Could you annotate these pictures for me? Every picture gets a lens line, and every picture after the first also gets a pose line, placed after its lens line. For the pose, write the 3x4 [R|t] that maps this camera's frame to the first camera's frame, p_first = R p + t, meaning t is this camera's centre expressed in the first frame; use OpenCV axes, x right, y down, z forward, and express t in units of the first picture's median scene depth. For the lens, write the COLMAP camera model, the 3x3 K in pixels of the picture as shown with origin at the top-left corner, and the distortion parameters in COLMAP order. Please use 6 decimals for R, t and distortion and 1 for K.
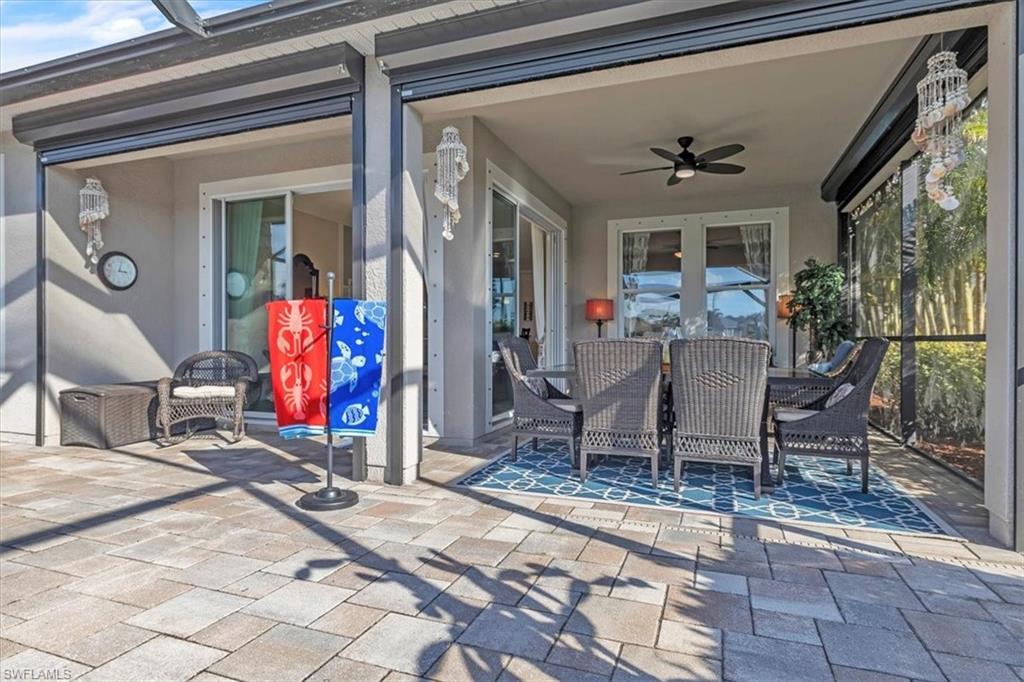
lens RADIAL K [[547.0, 0, 512.0], [0, 547.0, 341.0], [0, 0, 1]] dist [0.000092, -0.000031]
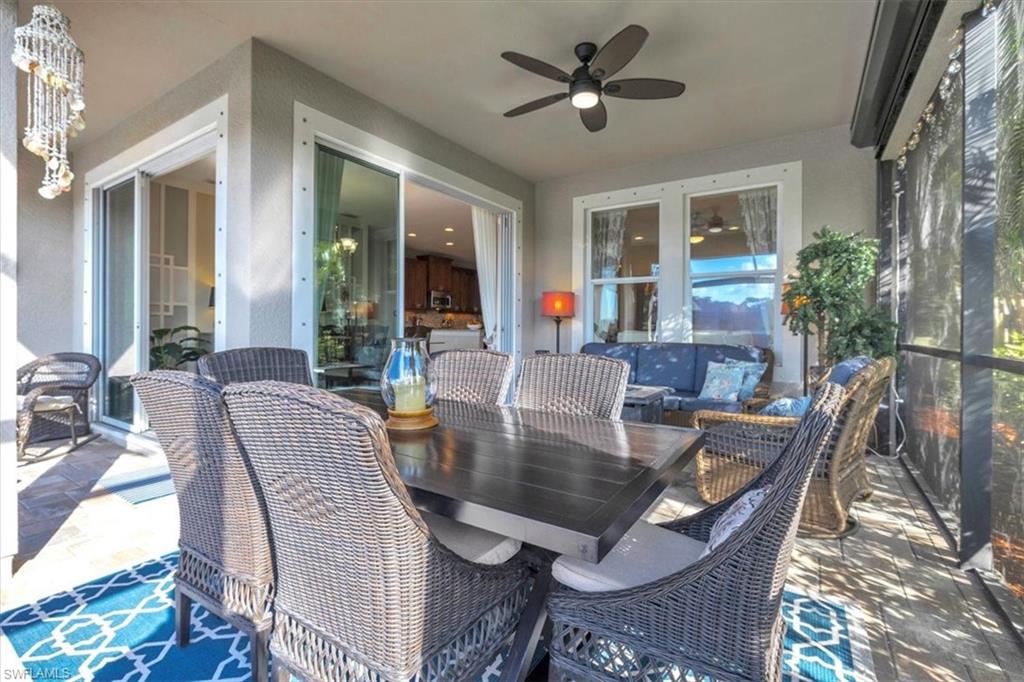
lens RADIAL K [[458.0, 0, 509.4], [0, 458.0, 333.7], [0, 0, 1]] dist [-0.001481, 0.000075]
pose [[0.976128, 0.008036, -0.217048, 0.273735], [-0.006118, 0.999936, 0.009505, -0.021147], [0.217110, -0.007950, 0.976115, 0.339984]]
